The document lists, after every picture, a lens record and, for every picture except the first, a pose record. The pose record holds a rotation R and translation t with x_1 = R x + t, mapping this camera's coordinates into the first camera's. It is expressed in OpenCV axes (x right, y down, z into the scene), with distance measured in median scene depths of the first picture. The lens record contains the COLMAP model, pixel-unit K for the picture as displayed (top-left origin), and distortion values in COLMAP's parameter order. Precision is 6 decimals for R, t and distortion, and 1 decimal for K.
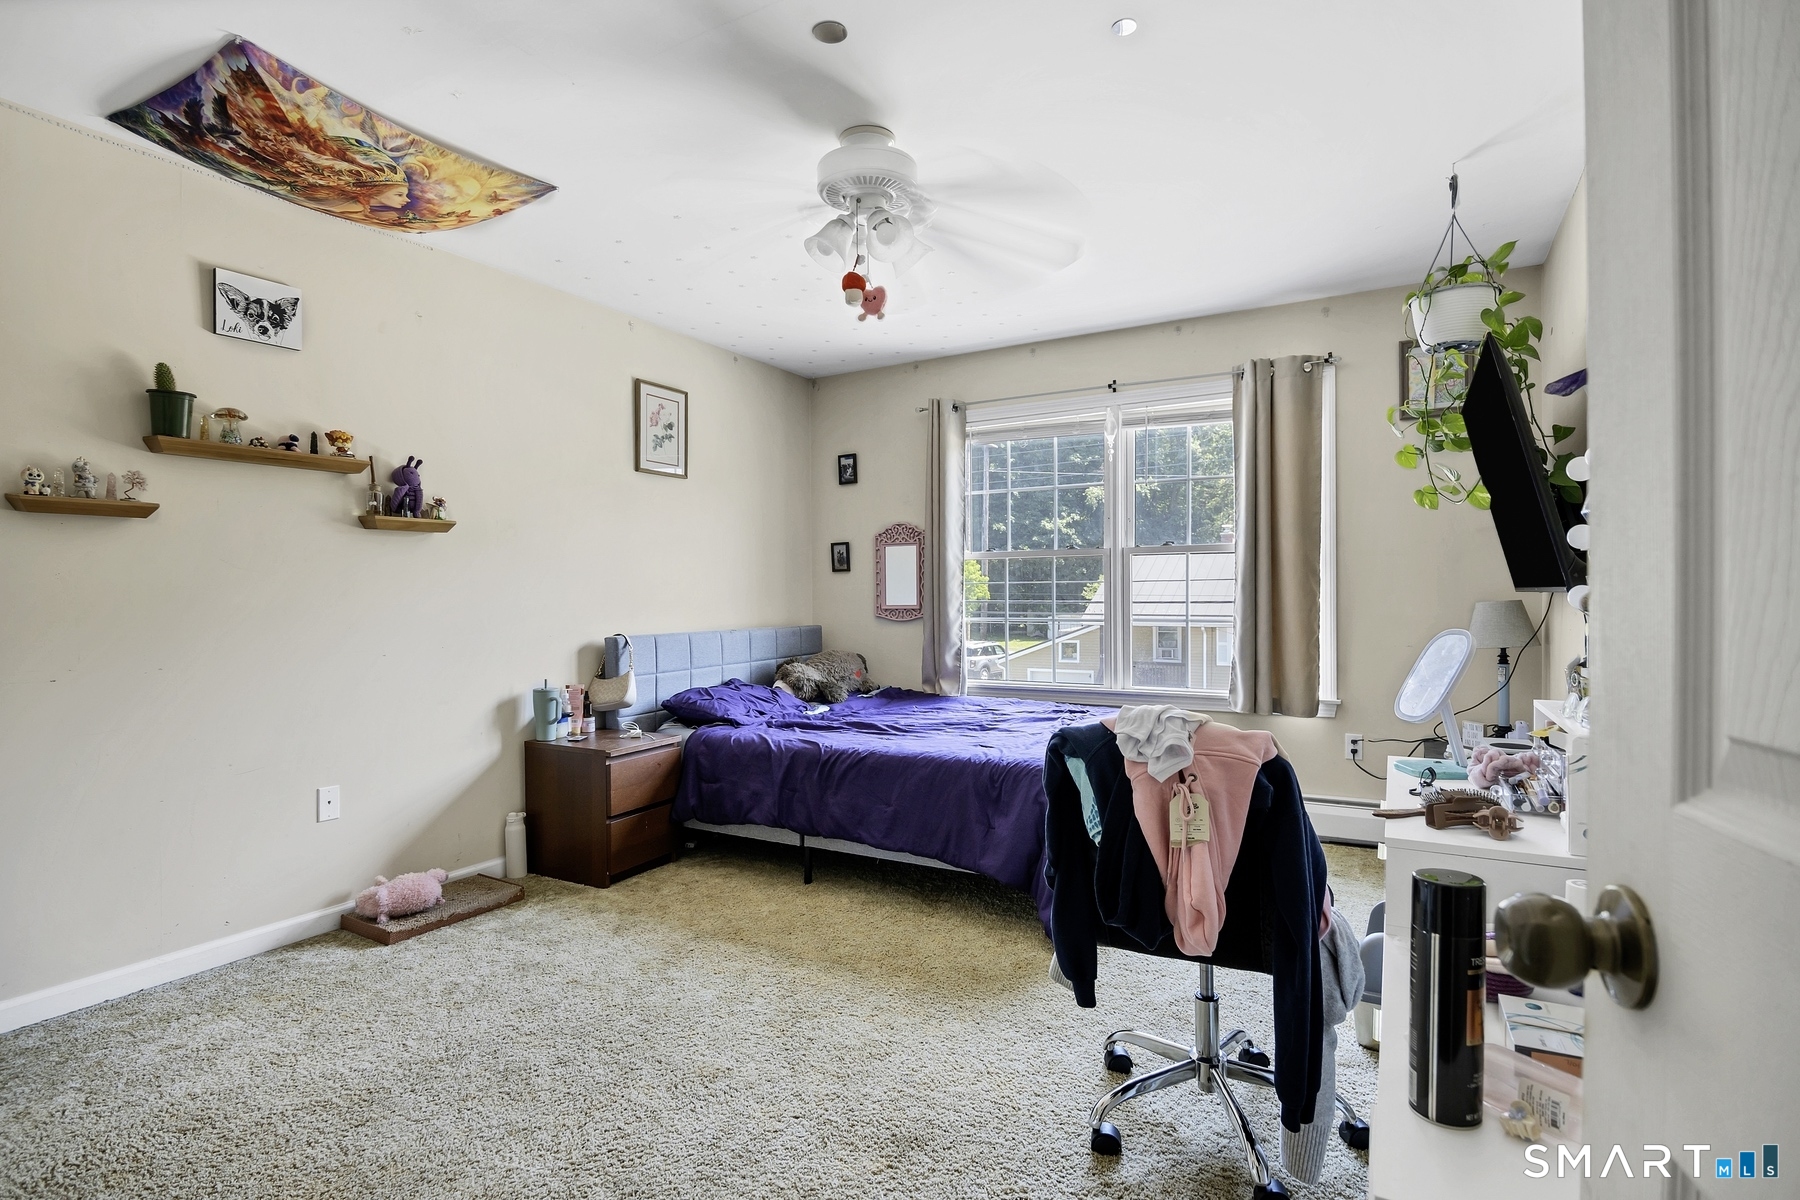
lens RADIAL K [[883.9, 0, 900.6], [0, 883.9, 606.6], [0, 0, 1]] dist [-0.003597, -0.000568]
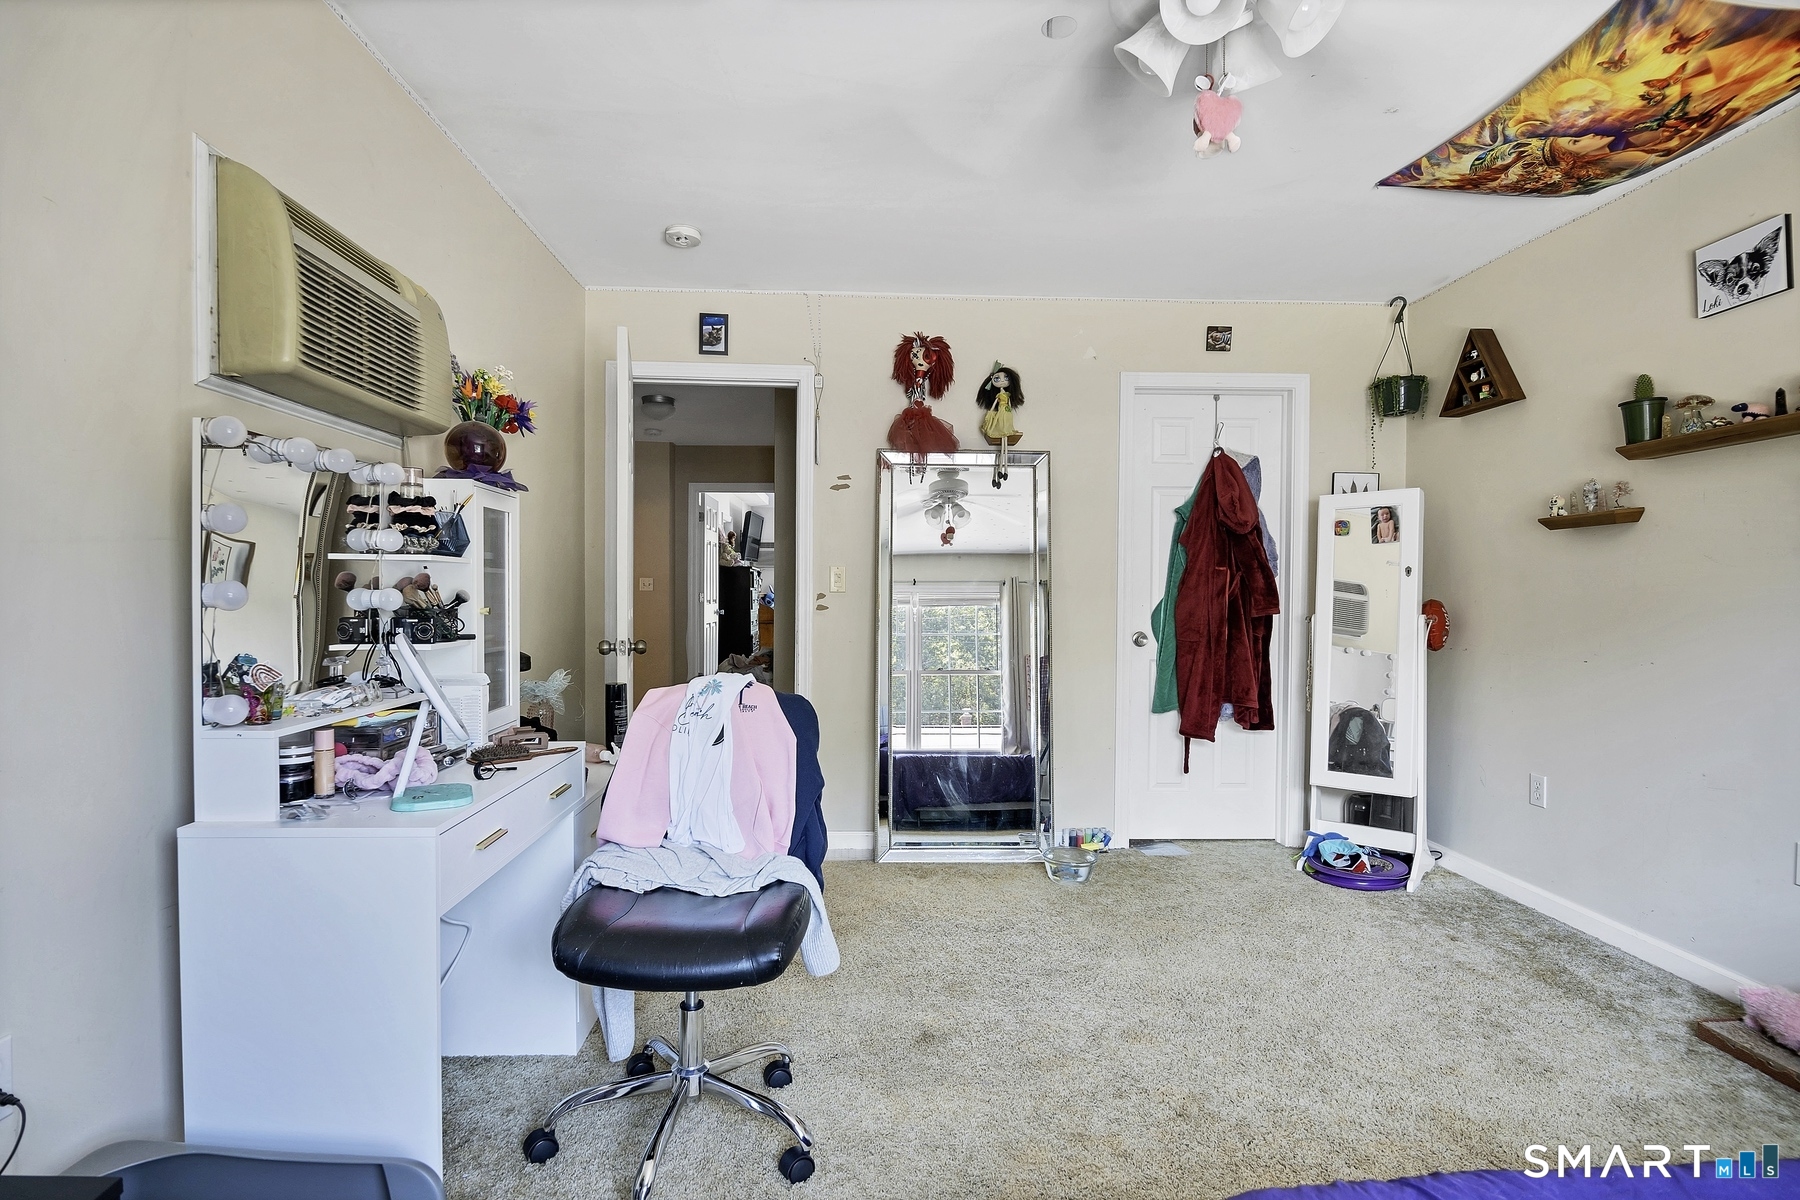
lens RADIAL K [[883.9, 0, 897.3], [0, 883.9, 592.2], [0, 0, 1]] dist [-0.003597, -0.000568]
pose [[-0.839245, -0.001700, -0.543751, 0.494546], [-0.010169, 0.999869, 0.012569, -0.017607], [0.543658, 0.016078, -0.839153, 1.400740]]
